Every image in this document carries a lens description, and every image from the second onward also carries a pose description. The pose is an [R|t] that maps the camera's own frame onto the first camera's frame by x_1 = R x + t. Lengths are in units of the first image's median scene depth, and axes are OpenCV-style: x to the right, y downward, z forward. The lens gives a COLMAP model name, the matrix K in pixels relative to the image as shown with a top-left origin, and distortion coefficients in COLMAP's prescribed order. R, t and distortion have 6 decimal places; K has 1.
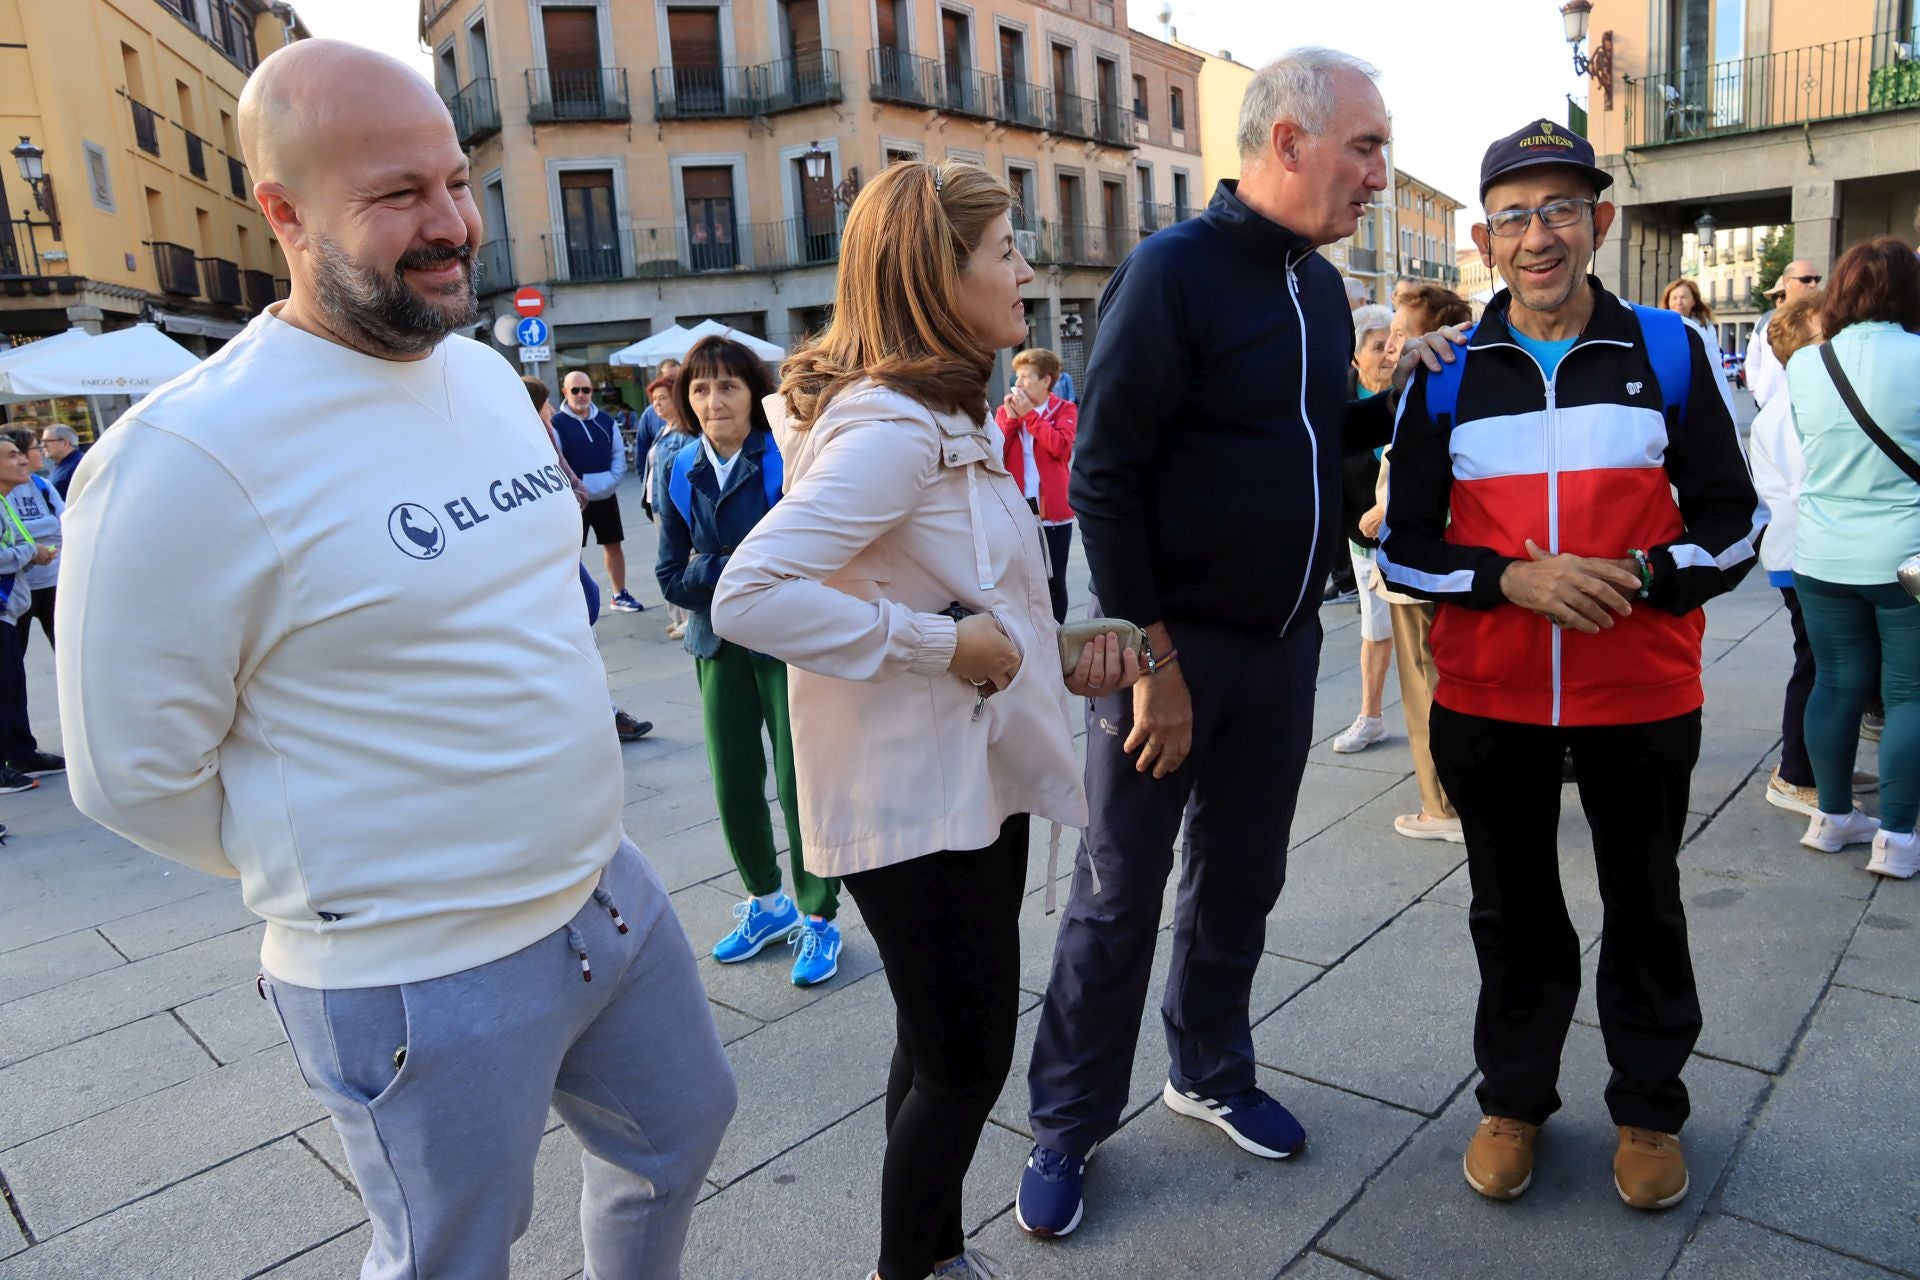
lens RADIAL K [[1327.5, 0, 960.3], [0, 1327.5, 617.9], [0, 0, 1]] dist [-0.116163, 0.080905]
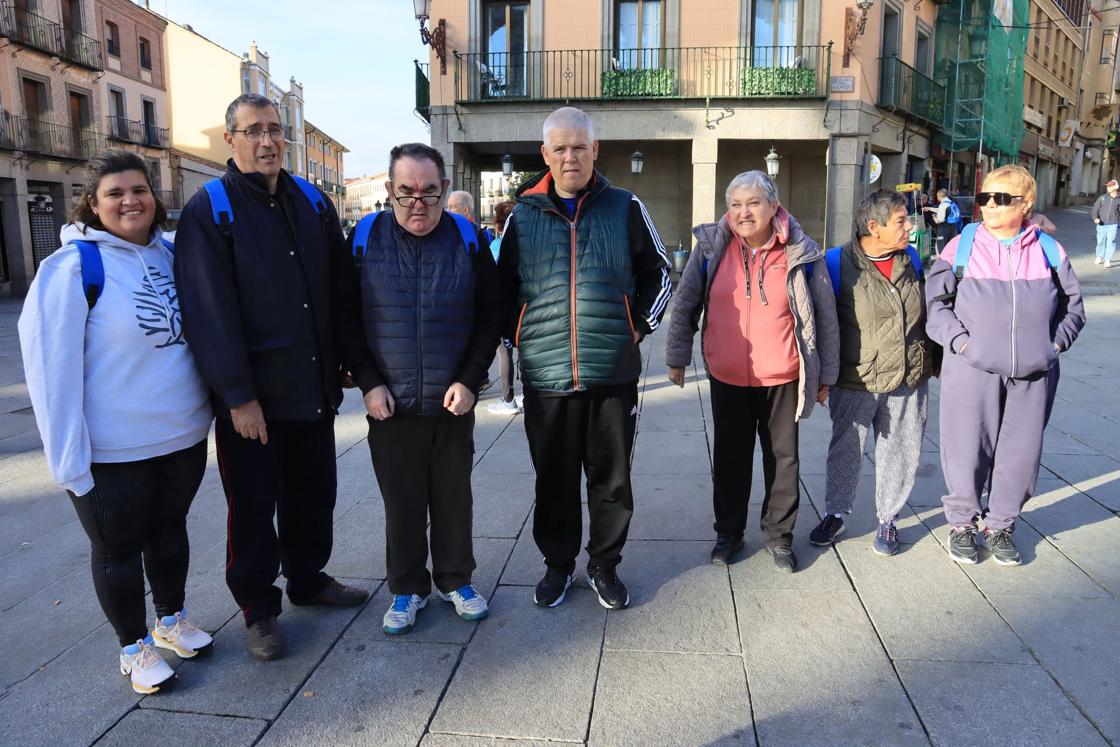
lens RADIAL K [[774.0, 0, 564.3], [0, 774.0, 366.6], [0, 0, 1]] dist [-0.119095, 0.085136]
pose [[0.805067, -0.033948, 0.592212, 0.076651], [0.051852, 0.998567, -0.013246, -0.040900], [-0.590914, 0.041371, 0.805673, 0.187849]]
